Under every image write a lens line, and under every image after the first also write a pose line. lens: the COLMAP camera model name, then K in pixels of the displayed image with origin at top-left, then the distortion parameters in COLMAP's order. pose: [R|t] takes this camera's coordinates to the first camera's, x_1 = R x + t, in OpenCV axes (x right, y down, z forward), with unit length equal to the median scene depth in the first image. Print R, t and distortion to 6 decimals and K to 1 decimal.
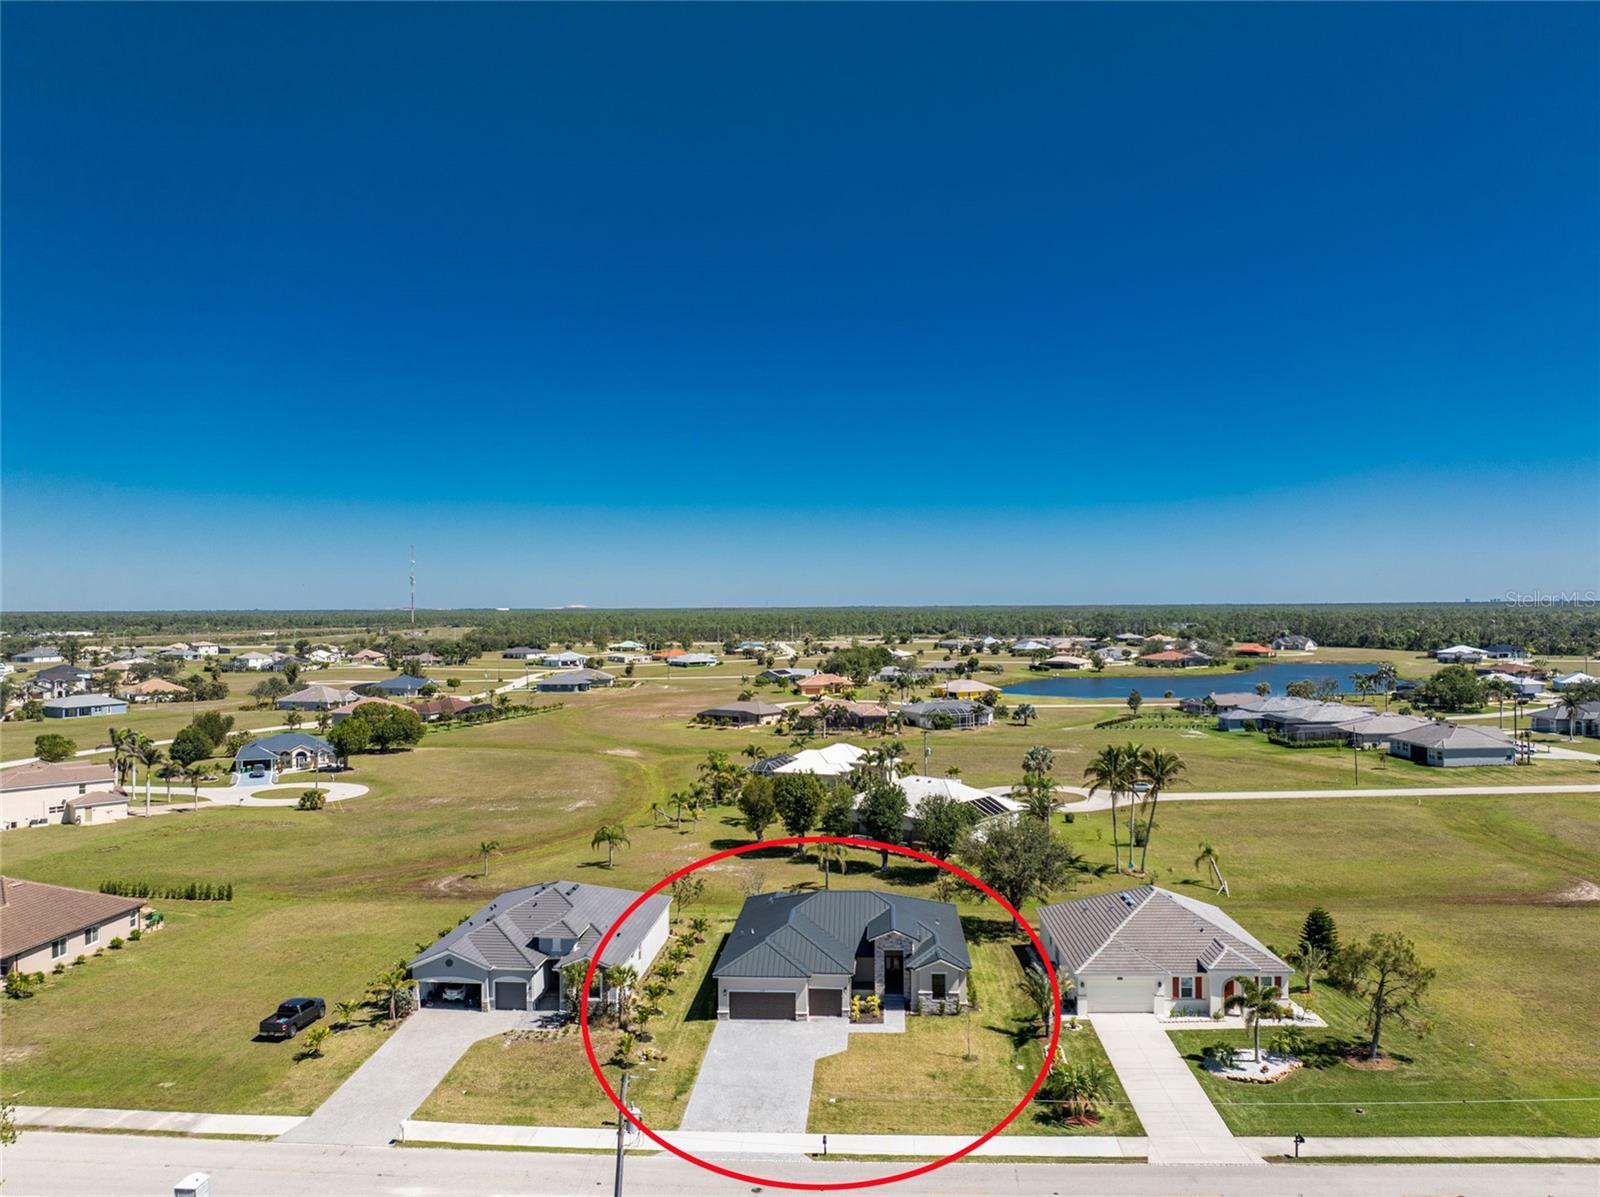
lens RADIAL K [[1137.2, 0, 800.0], [0, 1137.2, 598.5], [0, 0, 1]] dist [-0.042242, 0.010231]
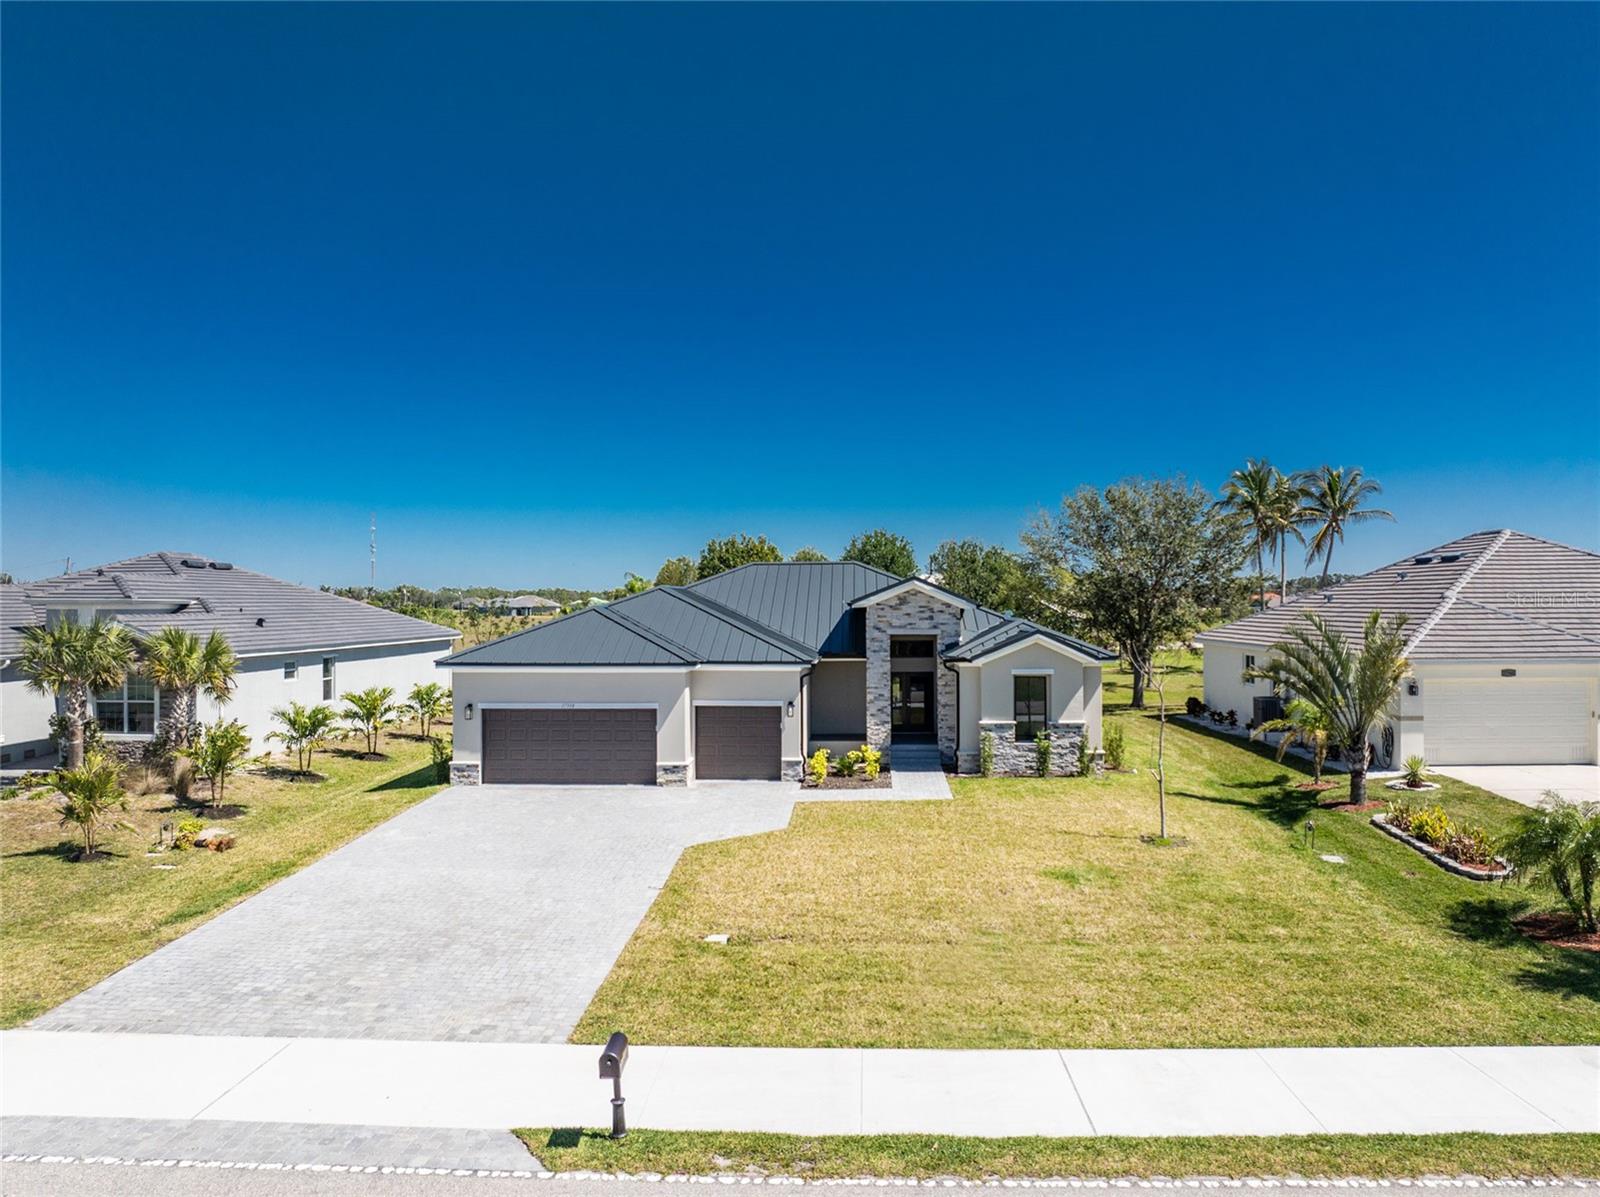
lens RADIAL K [[1137.2, 0, 800.0], [0, 1137.2, 598.5], [0, 0, 1]] dist [-0.042242, 0.010231]
pose [[0.999885, 0.002674, 0.014924, 0.037528], [-0.002761, 0.999979, 0.005832, 0.306395], [-0.014908, -0.005872, 0.999872, 0.617820]]
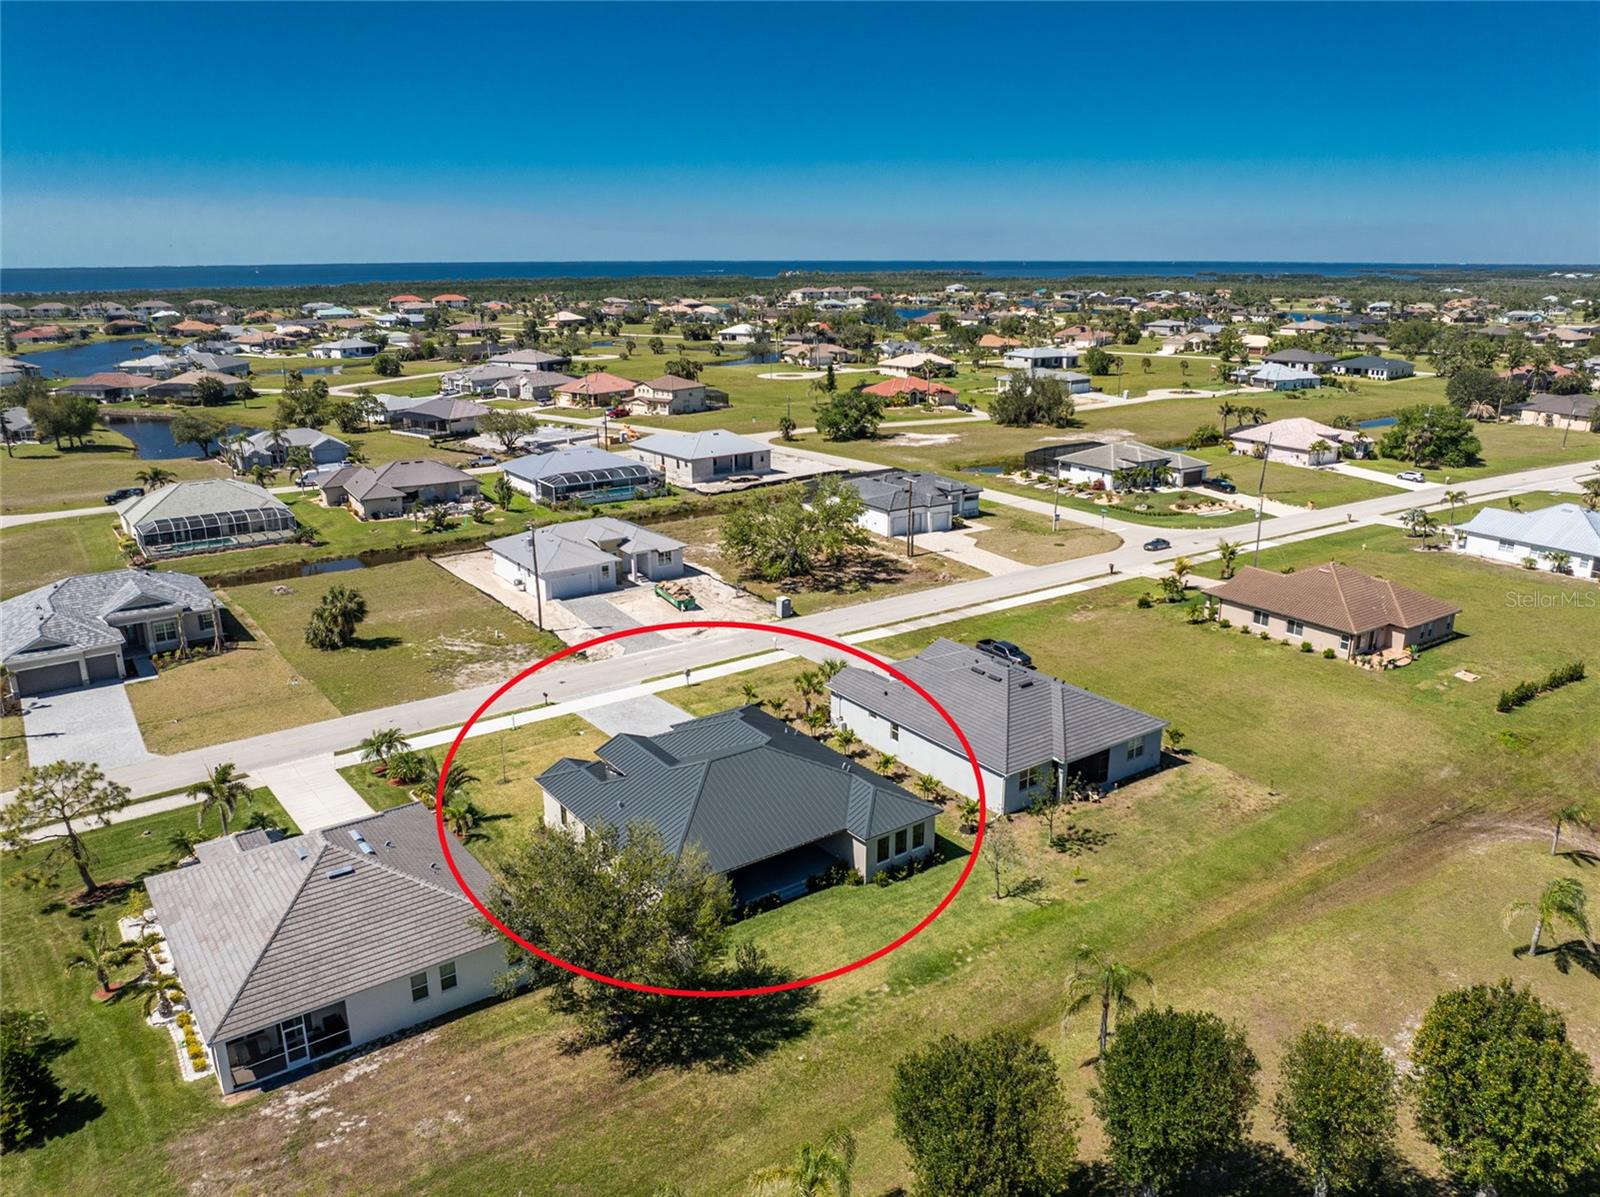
lens RADIAL K [[1135.1, 0, 805.0], [0, 1135.1, 597.3], [0, 0, 1]] dist [-0.031161, -0.000785]
pose [[-0.767980, 0.191639, -0.611131, 0.514855], [0.012892, 0.958618, 0.284404, -0.069276], [0.640344, 0.210538, -0.738670, 1.790161]]
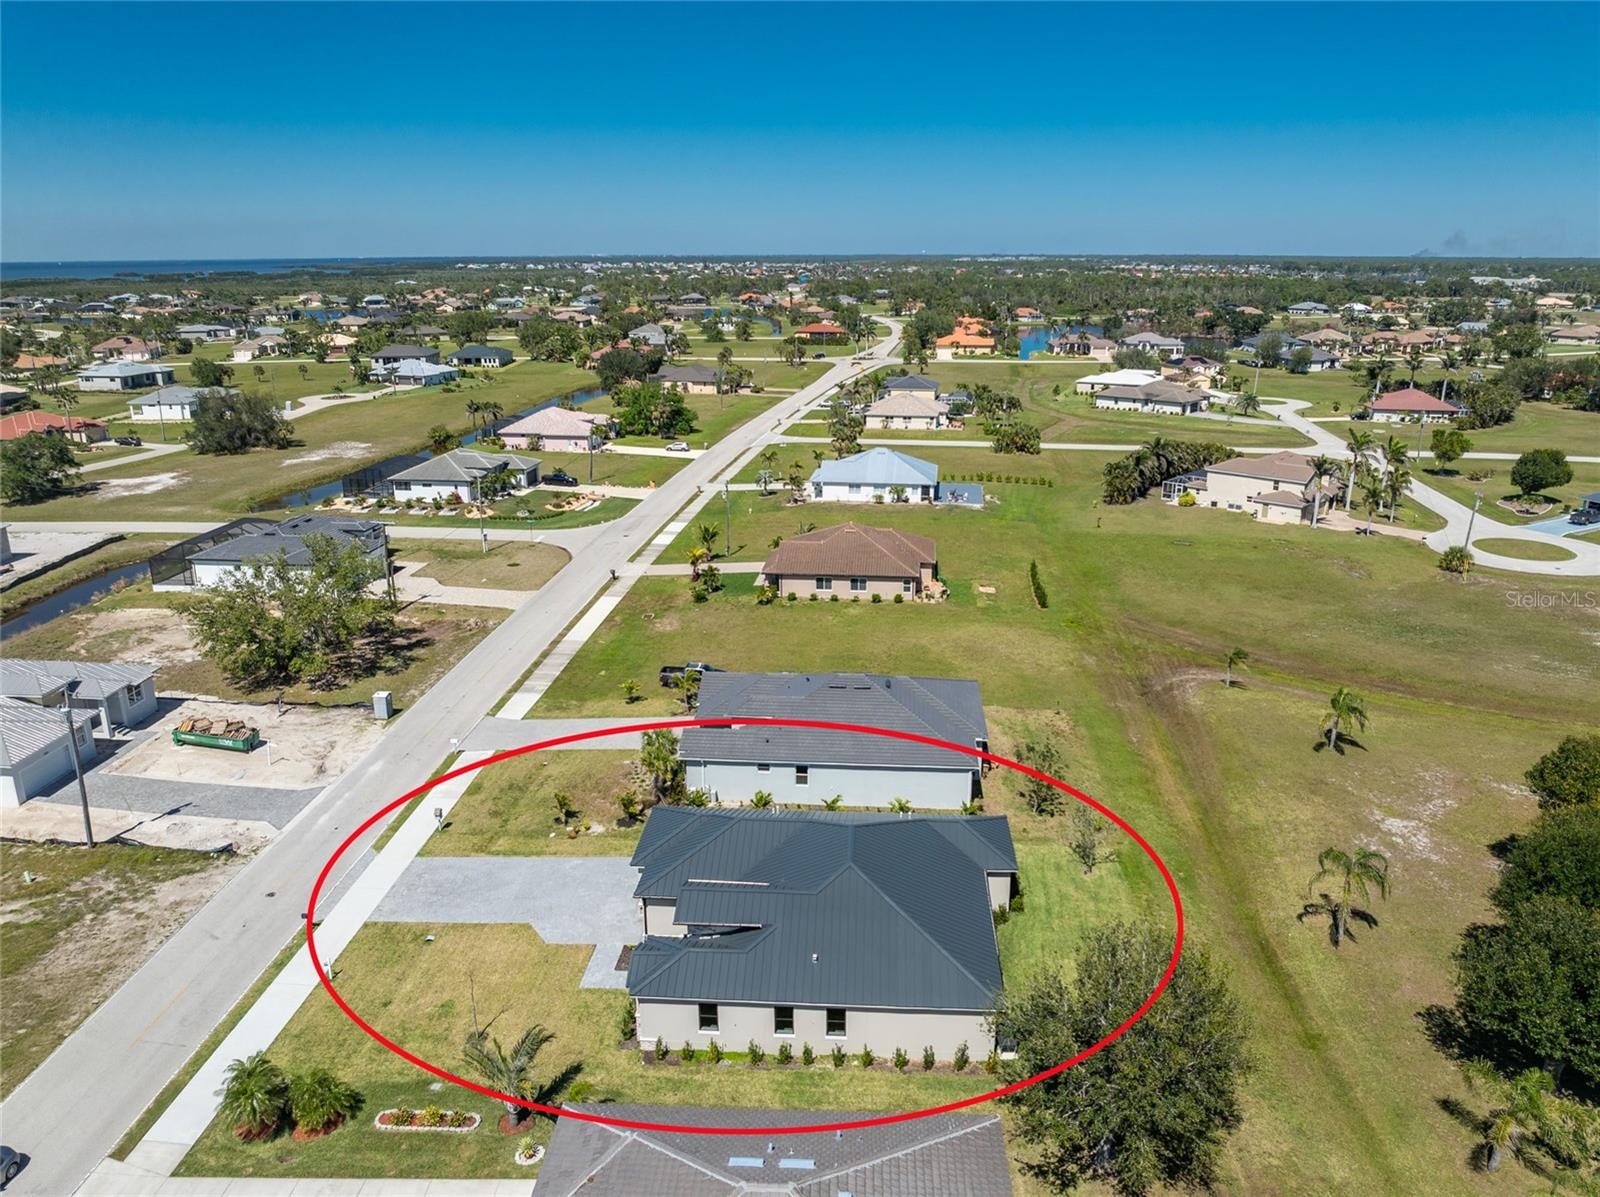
lens RADIAL K [[1137.2, 0, 800.0], [0, 1137.2, 598.5], [0, 0, 1]] dist [-0.042242, 0.010231]
pose [[-0.003166, 0.298886, -0.954284, 0.702664], [0.010284, 0.954248, 0.298841, -0.080092], [0.999942, -0.008868, -0.006095, 1.109956]]
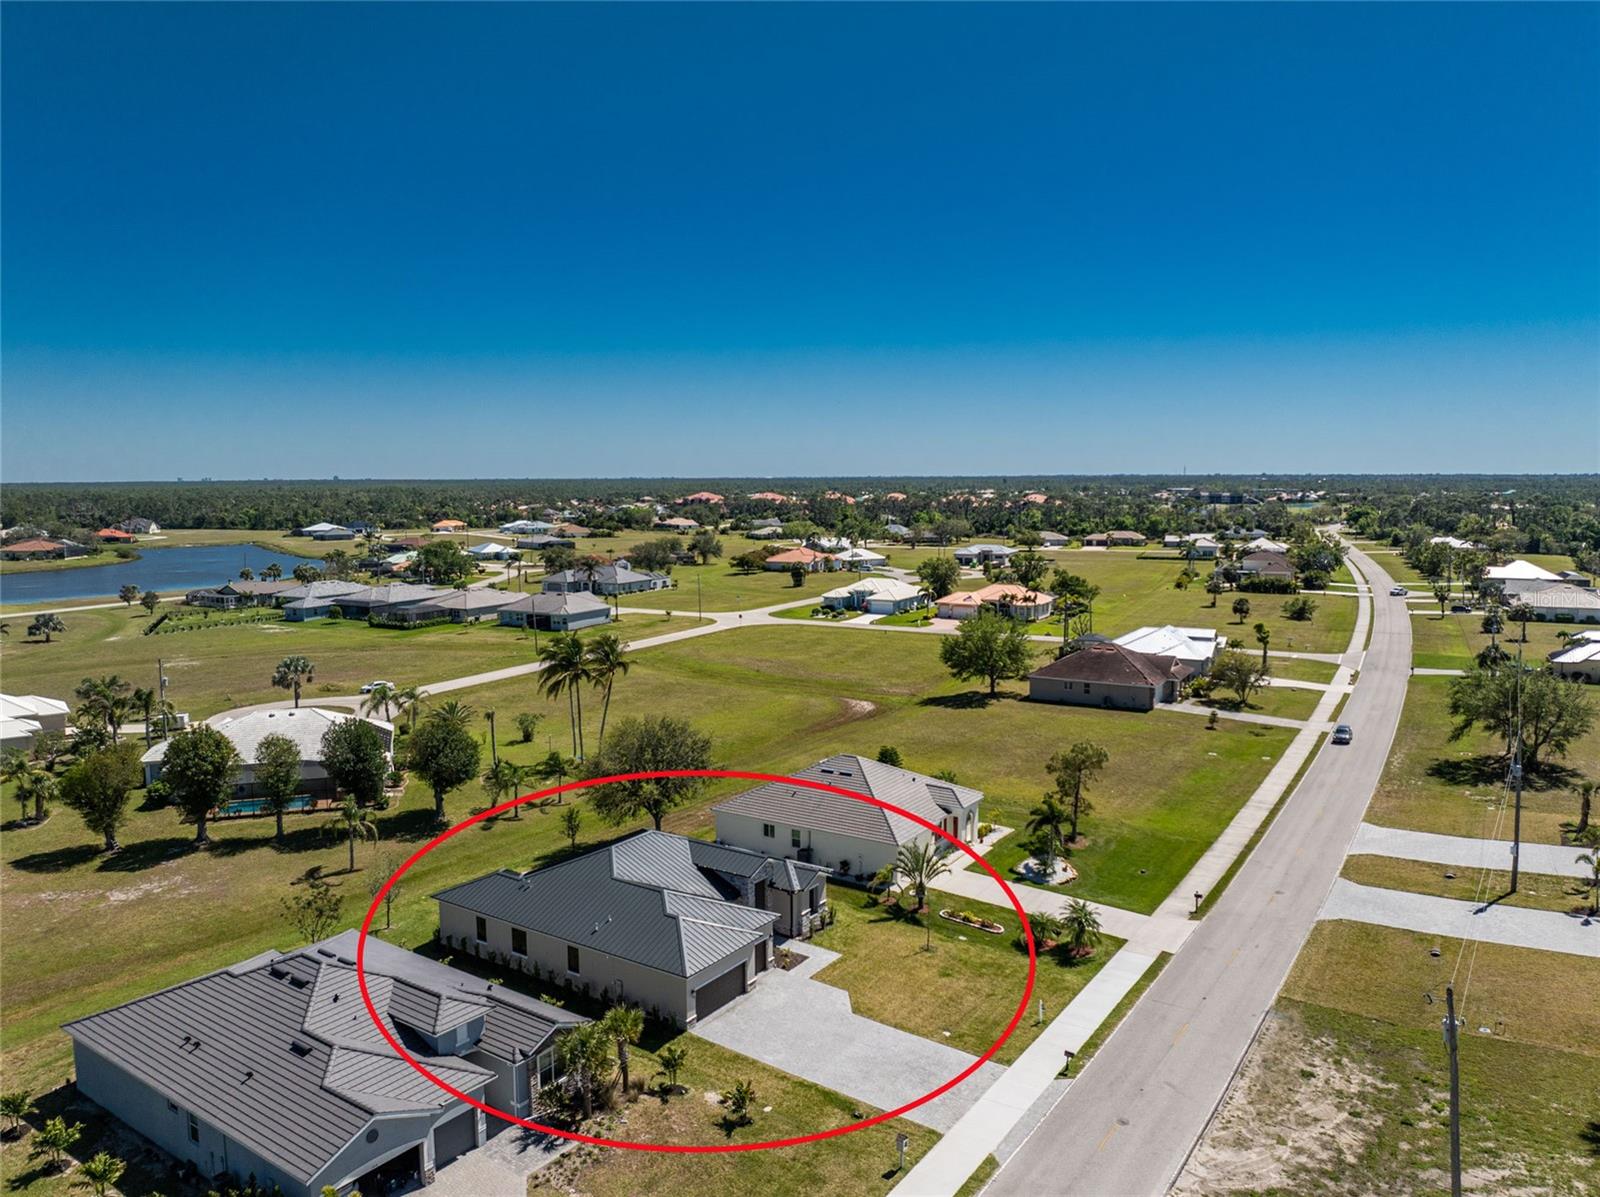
lens RADIAL K [[1137.2, 0, 800.0], [0, 1137.2, 598.5], [0, 0, 1]] dist [-0.042242, 0.010231]
pose [[0.508103, -0.088616, 0.856725, -0.665223], [-0.003671, 0.994461, 0.105040, -0.002368], [-0.861288, -0.056517, 0.504963, 0.557740]]
